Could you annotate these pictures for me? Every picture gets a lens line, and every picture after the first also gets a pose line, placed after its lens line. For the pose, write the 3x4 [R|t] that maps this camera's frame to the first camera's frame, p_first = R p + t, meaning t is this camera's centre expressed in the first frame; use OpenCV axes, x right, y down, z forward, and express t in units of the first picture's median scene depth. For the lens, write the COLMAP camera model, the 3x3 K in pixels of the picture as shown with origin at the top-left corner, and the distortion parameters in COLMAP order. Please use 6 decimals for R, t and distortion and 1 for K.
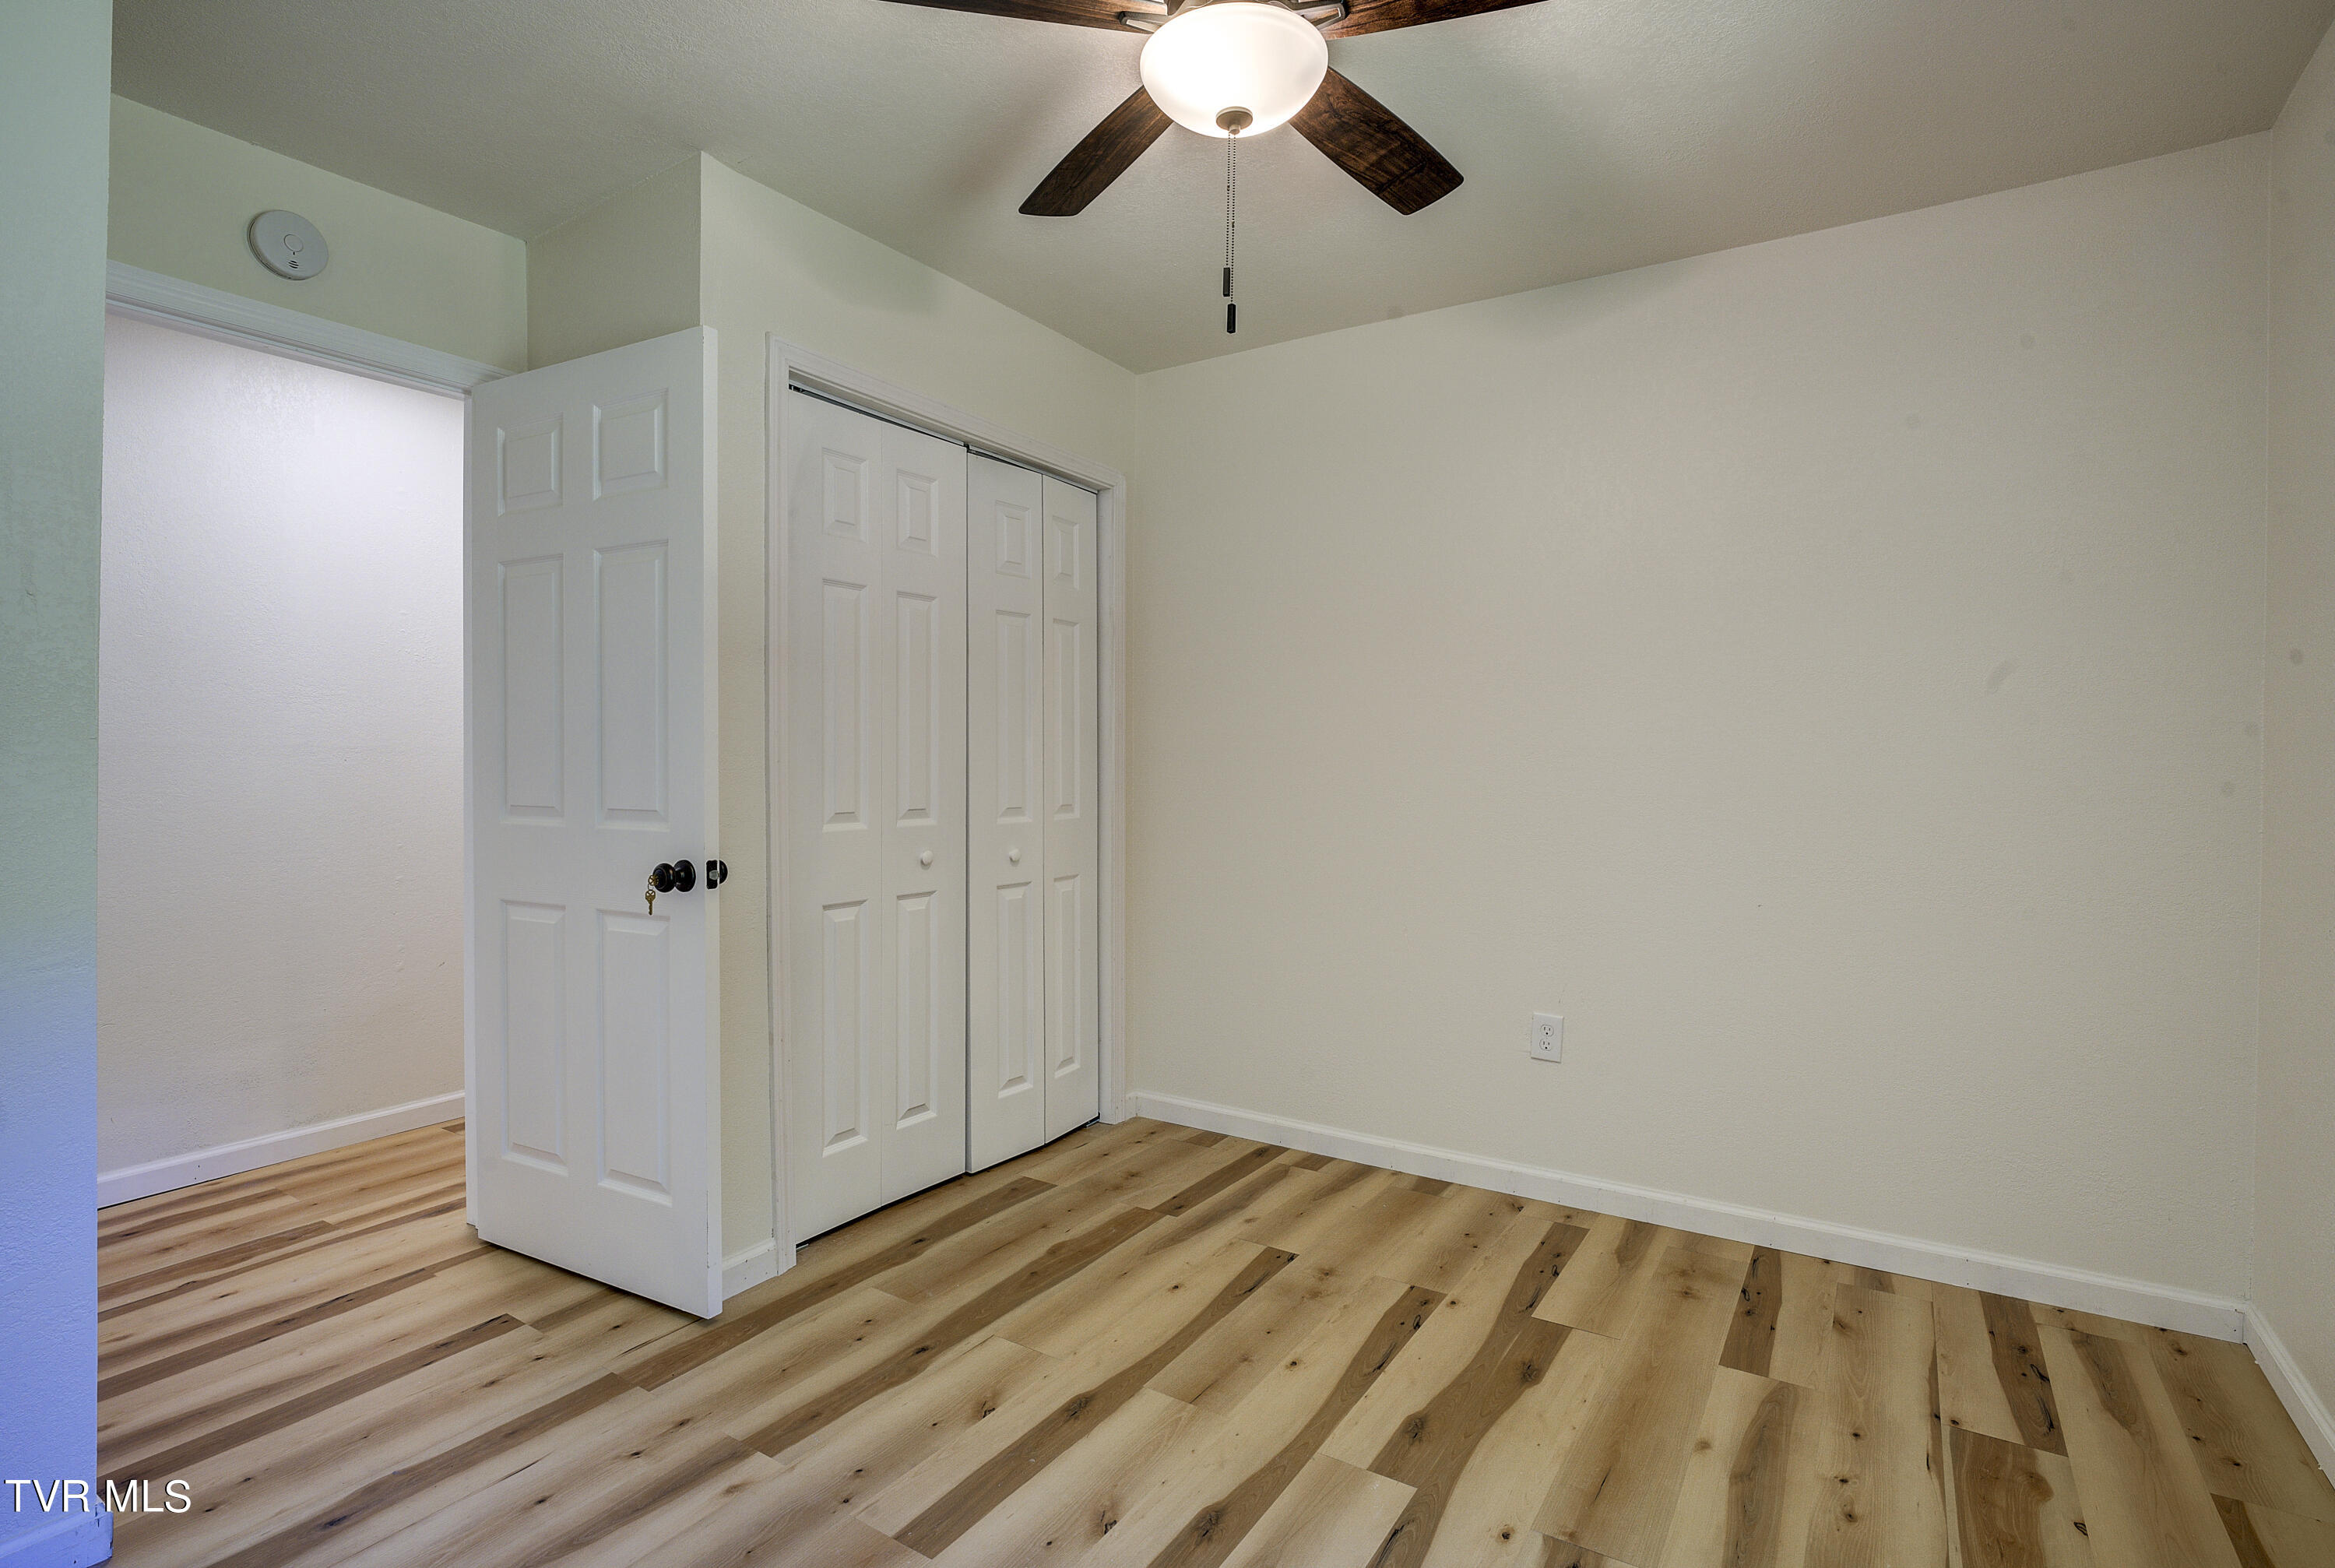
lens RADIAL K [[1154.2, 0, 1166.5], [0, 1154.2, 778.9], [0, 0, 1]] dist [0.024868, 0.000407]
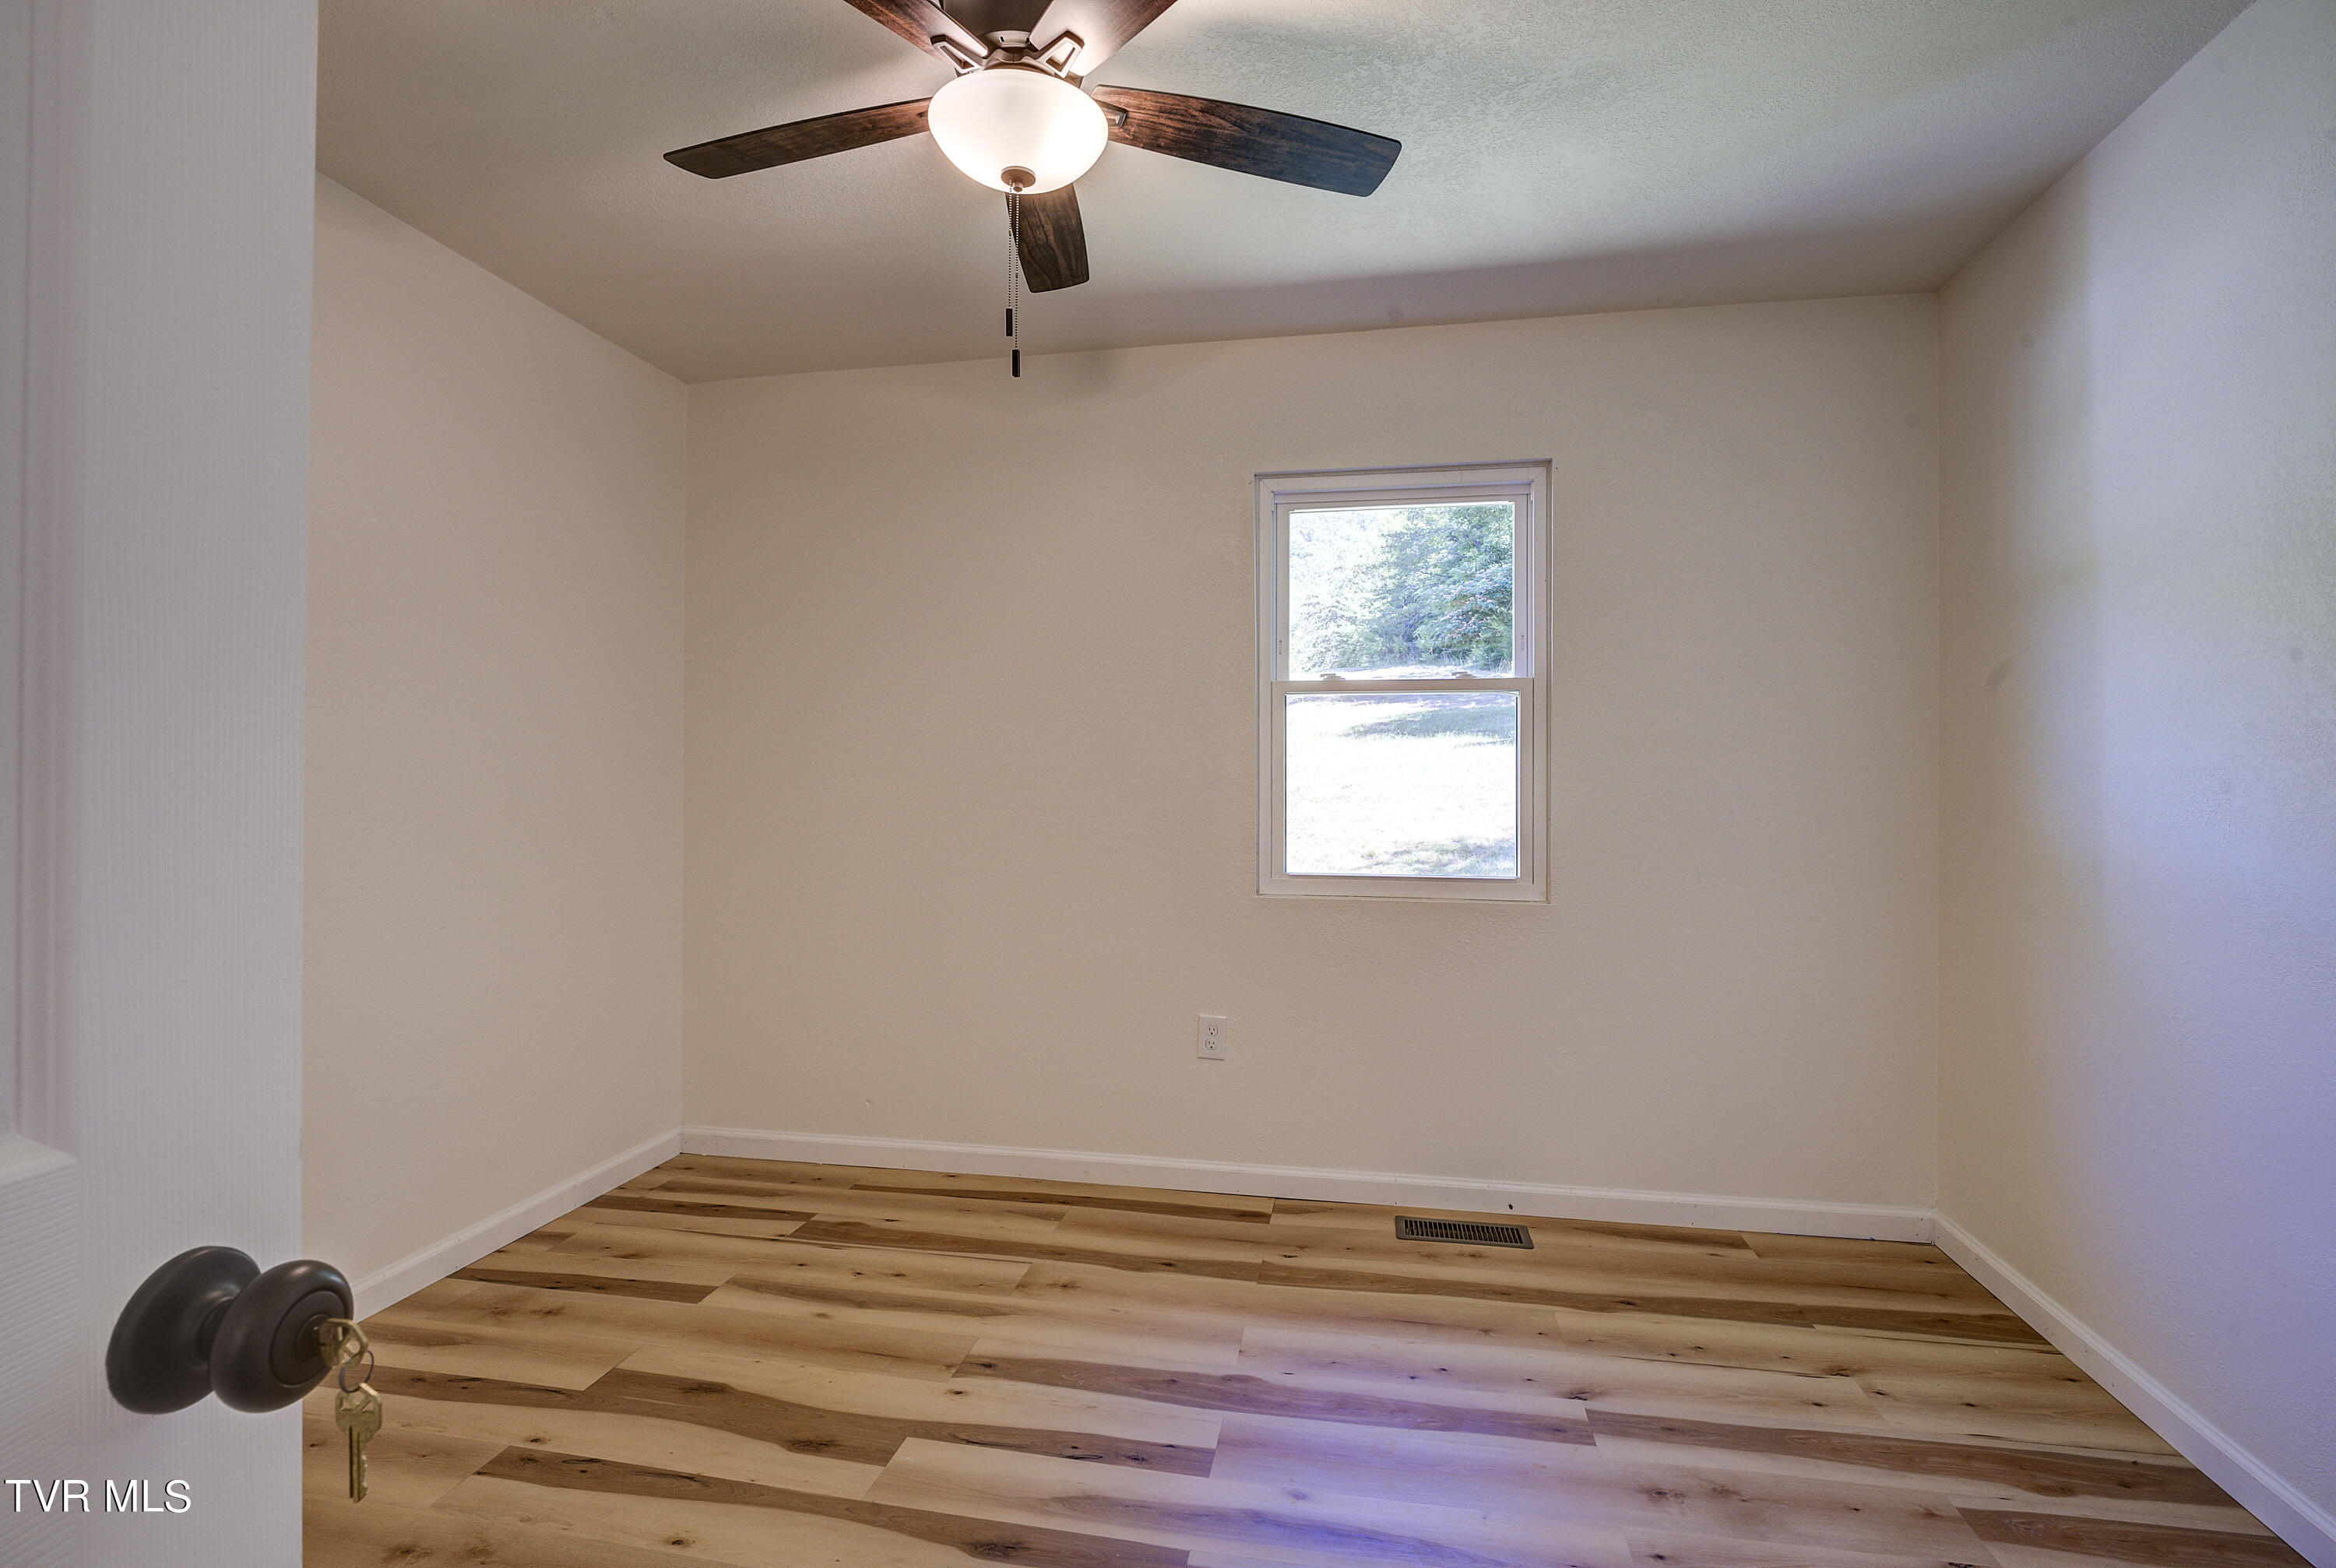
lens RADIAL K [[1069.6, 0, 1165.0], [0, 1069.6, 788.8], [0, 0, 1]] dist [-0.005389, 0.000127]
pose [[-0.371651, -0.000698, 0.928372, -0.717779], [0.000967, 0.999999, 0.001139, -0.018860], [-0.928372, 0.001321, -0.371650, 0.984179]]
